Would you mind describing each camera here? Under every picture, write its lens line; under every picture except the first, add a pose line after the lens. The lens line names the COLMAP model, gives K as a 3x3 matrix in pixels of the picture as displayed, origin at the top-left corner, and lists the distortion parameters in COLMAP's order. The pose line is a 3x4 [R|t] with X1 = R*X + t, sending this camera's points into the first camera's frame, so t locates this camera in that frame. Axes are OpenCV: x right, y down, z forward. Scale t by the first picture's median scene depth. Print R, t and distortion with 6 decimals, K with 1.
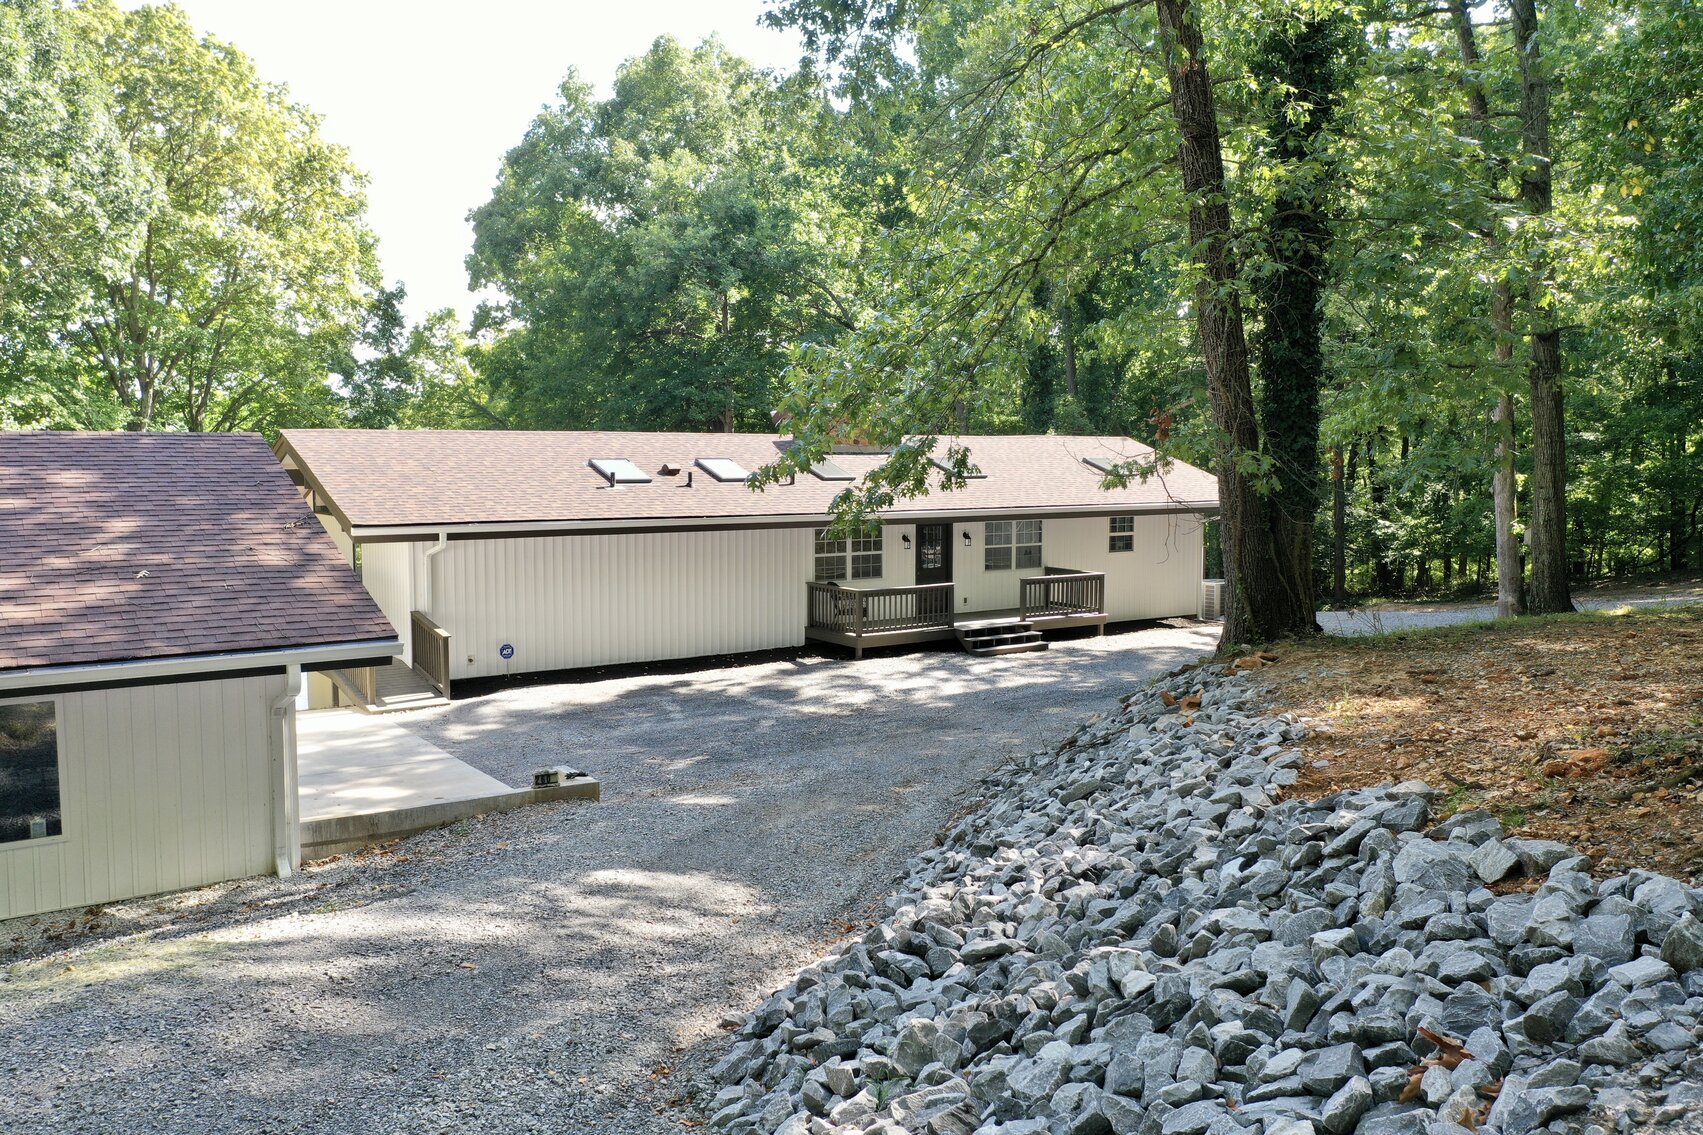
lens RADIAL K [[1350.8, 0, 851.5], [0, 1350.8, 567.5], [0, 0, 1]] dist [0.005268, 0.007174]
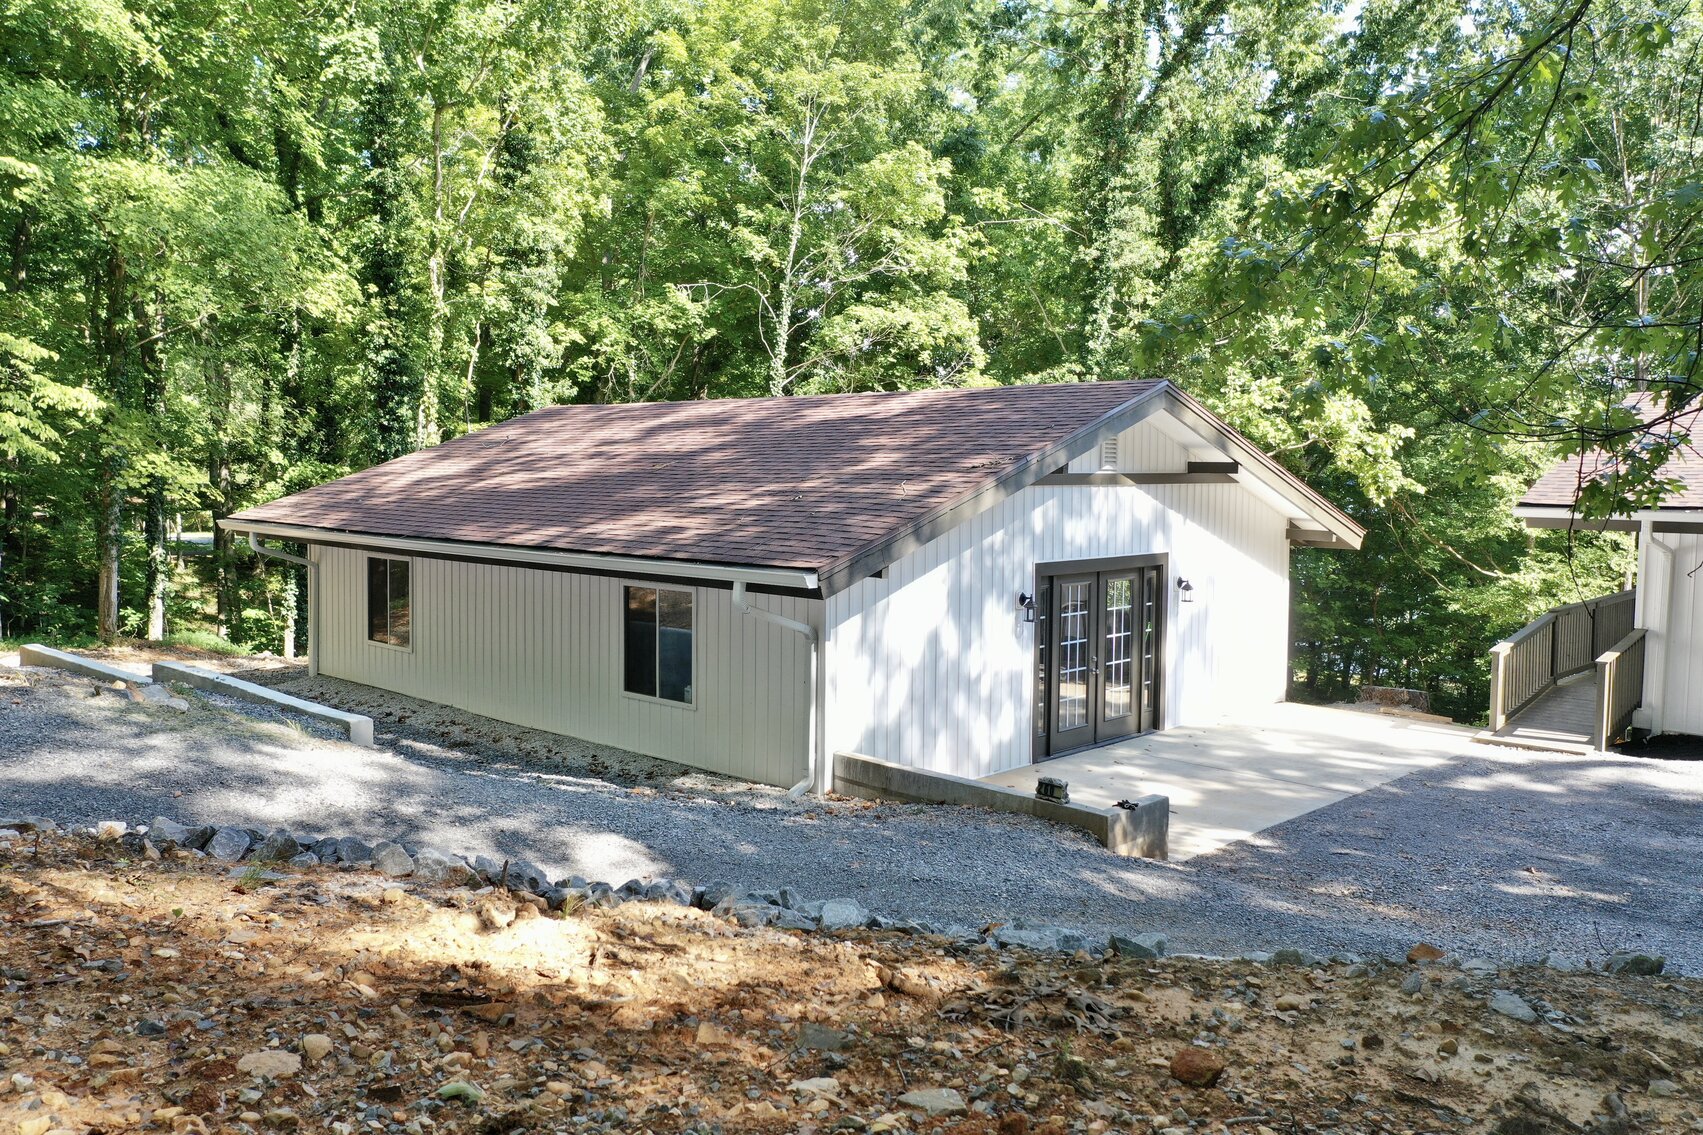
lens RADIAL K [[1350.8, 0, 851.5], [0, 1350.8, 567.5], [0, 0, 1]] dist [0.005268, 0.007174]
pose [[0.205520, 0.075451, -0.975740, 0.317812], [-0.092171, 0.994084, 0.057456, -0.003431], [0.974303, 0.078127, 0.211258, 0.450571]]
